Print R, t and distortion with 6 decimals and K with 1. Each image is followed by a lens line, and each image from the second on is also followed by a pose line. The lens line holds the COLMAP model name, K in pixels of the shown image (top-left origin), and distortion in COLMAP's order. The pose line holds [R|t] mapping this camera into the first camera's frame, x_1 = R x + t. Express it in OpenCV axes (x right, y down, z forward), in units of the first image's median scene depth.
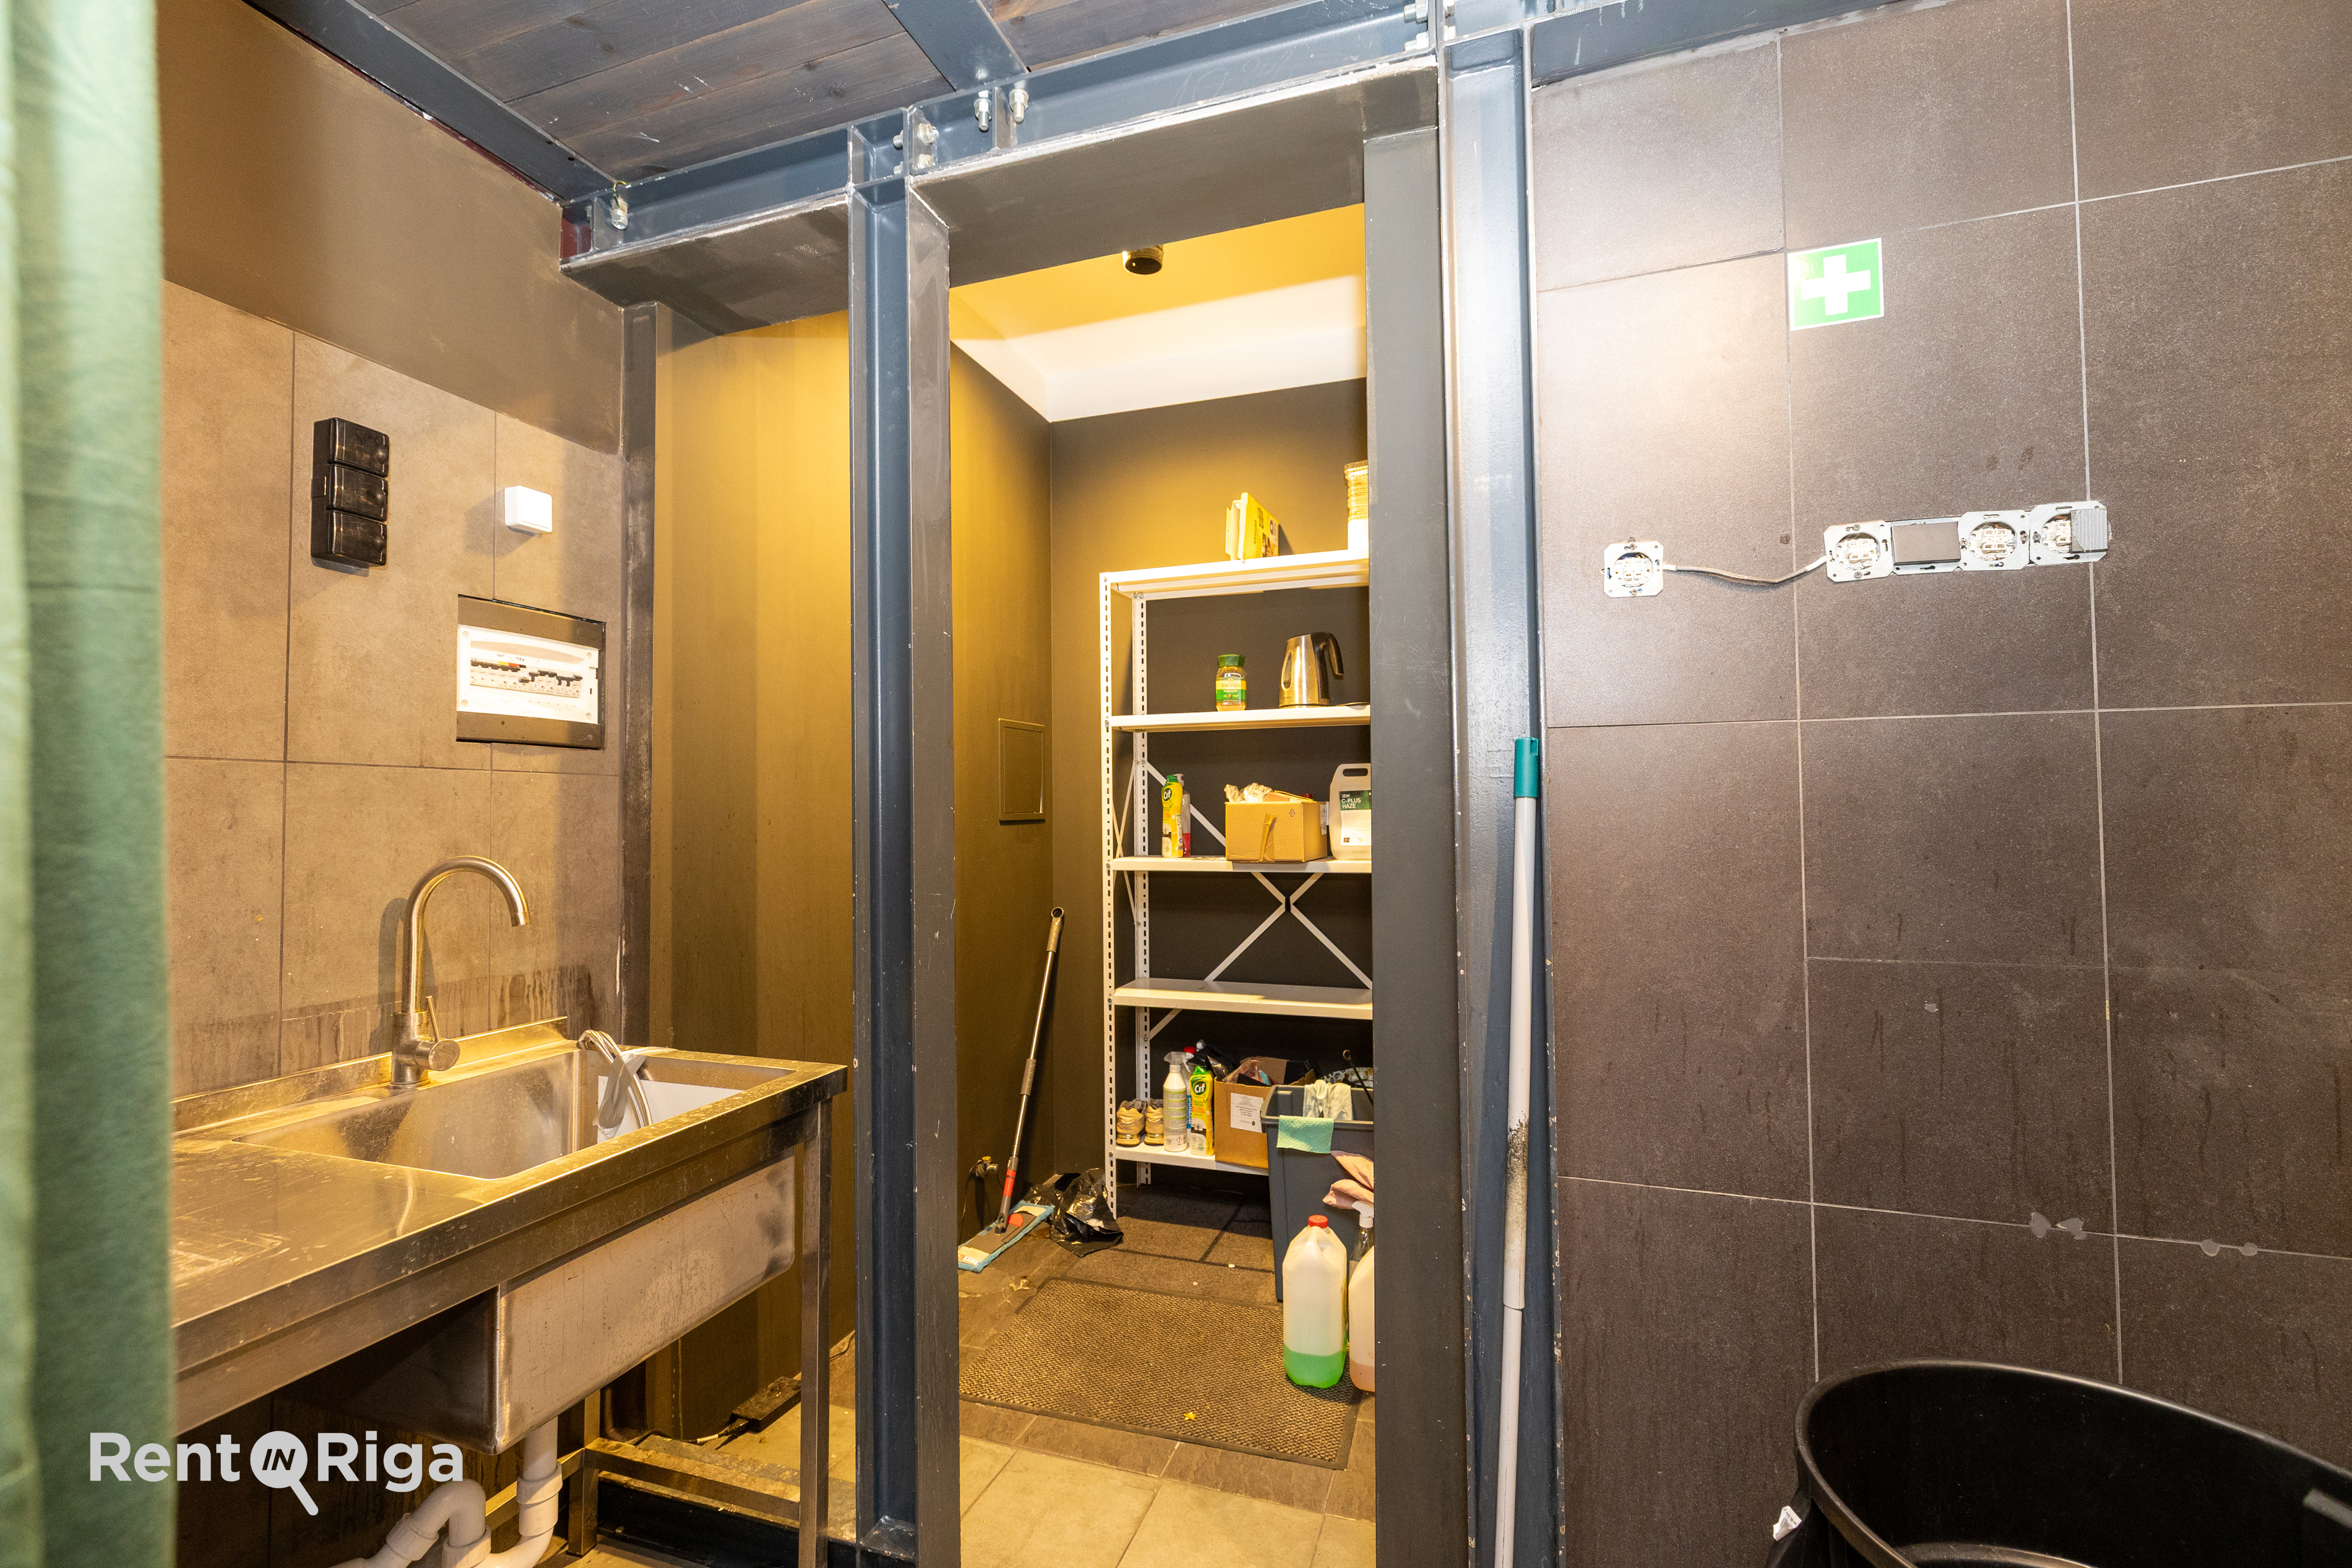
lens RADIAL K [[1019.3, 0, 1171.8], [0, 1019.3, 772.1], [0, 0, 1]] dist [0.000524, -0.000278]
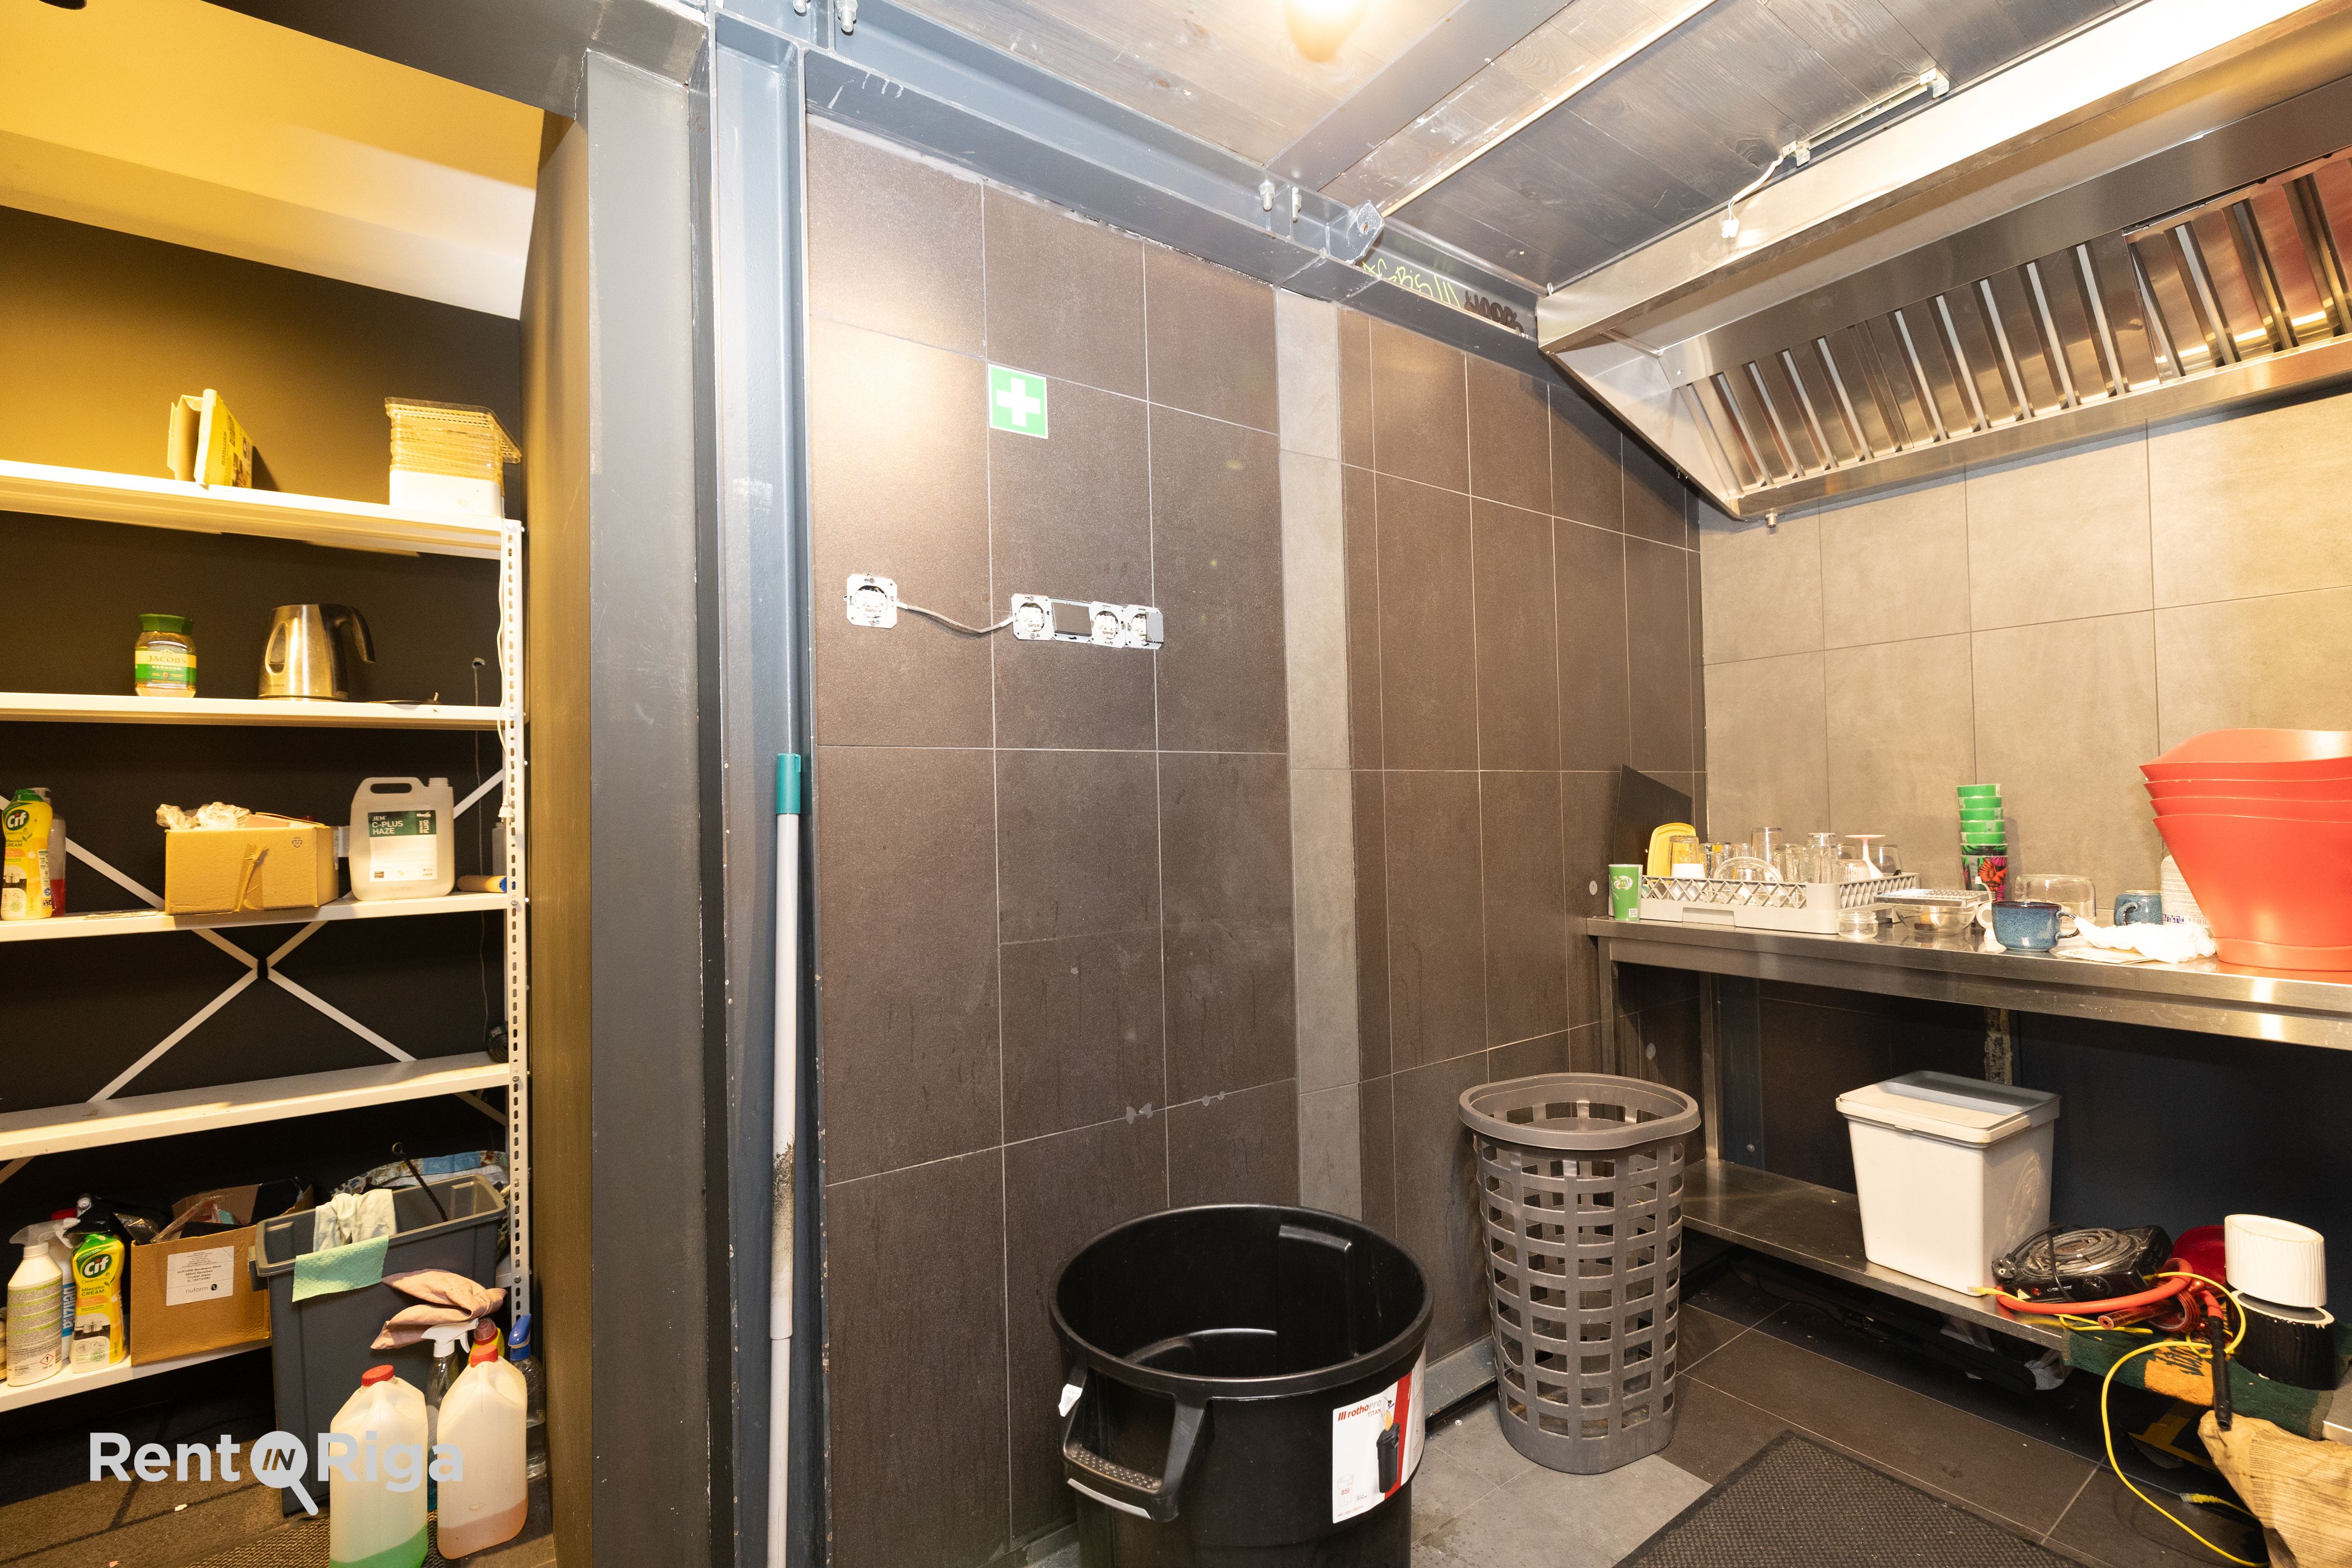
lens RADIAL K [[1003.8, 0, 1176.6], [0, 1003.8, 779.2], [0, 0, 1]] dist [-0.000677, 0.000011]
pose [[0.580957, 0.020546, 0.813675, -0.136684], [-0.008288, 0.999779, -0.019327, 0.003986], [-0.813892, 0.004485, 0.580999, 0.077350]]
